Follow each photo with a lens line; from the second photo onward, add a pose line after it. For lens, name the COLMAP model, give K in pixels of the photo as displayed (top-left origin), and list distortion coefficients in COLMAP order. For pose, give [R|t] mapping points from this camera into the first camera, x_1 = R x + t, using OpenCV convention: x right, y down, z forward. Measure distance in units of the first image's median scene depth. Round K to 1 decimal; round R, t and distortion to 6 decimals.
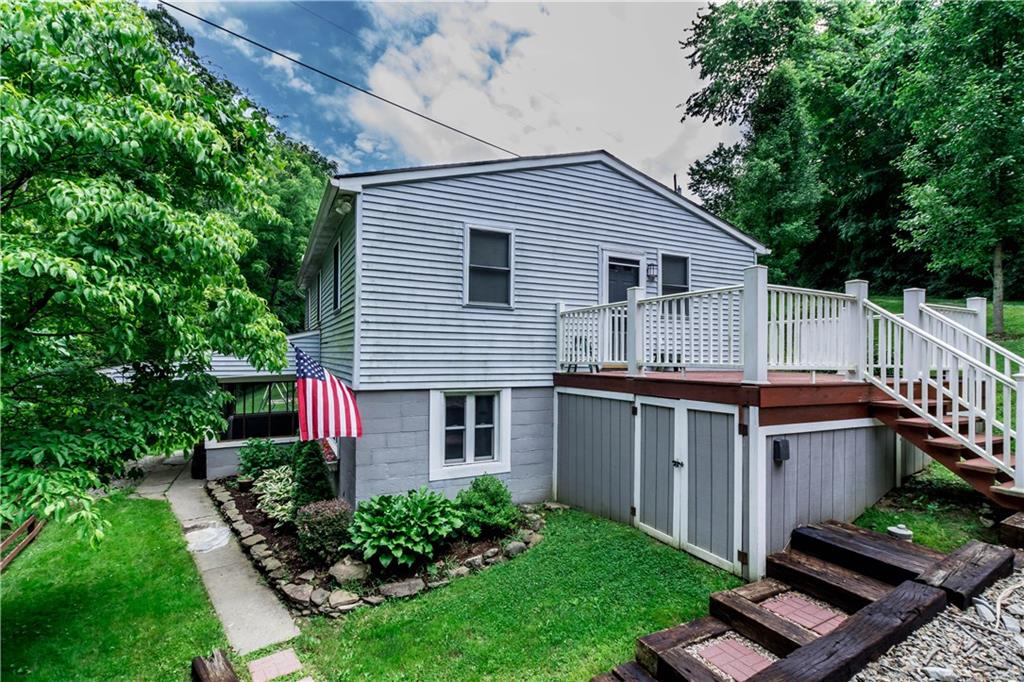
lens RADIAL K [[488.8, 0, 504.6], [0, 488.8, 353.2], [0, 0, 1]] dist [0.000241, 0.000979]
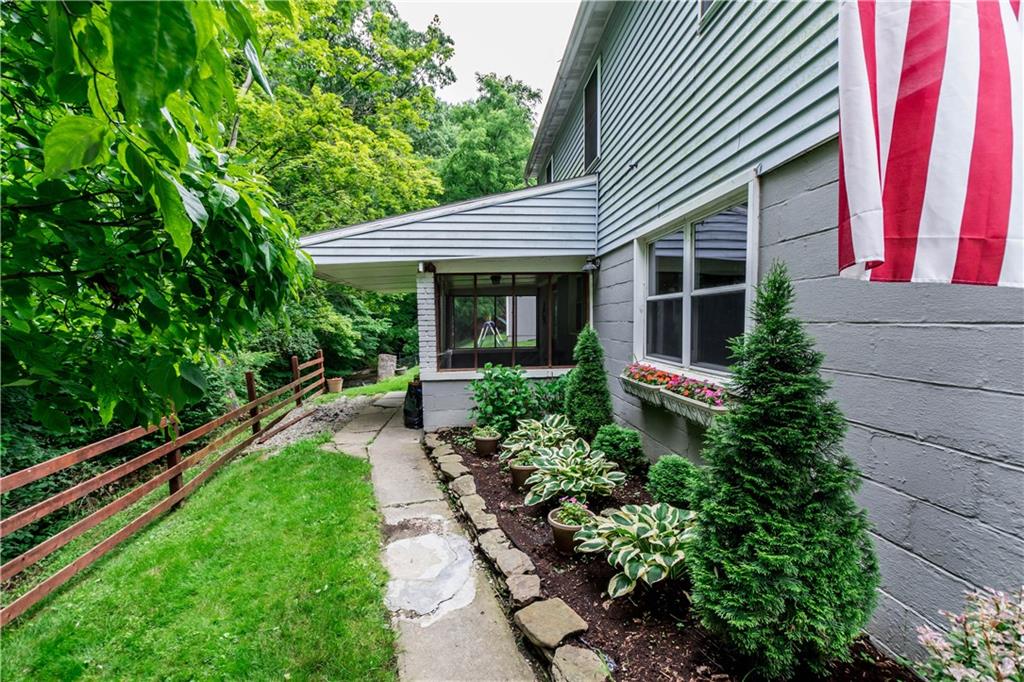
lens RADIAL K [[488.8, 0, 504.6], [0, 488.8, 353.2], [0, 0, 1]] dist [0.000241, 0.000979]
pose [[0.929262, 0.015303, -0.369105, -0.323899], [0.010576, 0.997630, 0.067986, 0.135771], [0.369271, -0.067080, 0.926898, 0.530827]]
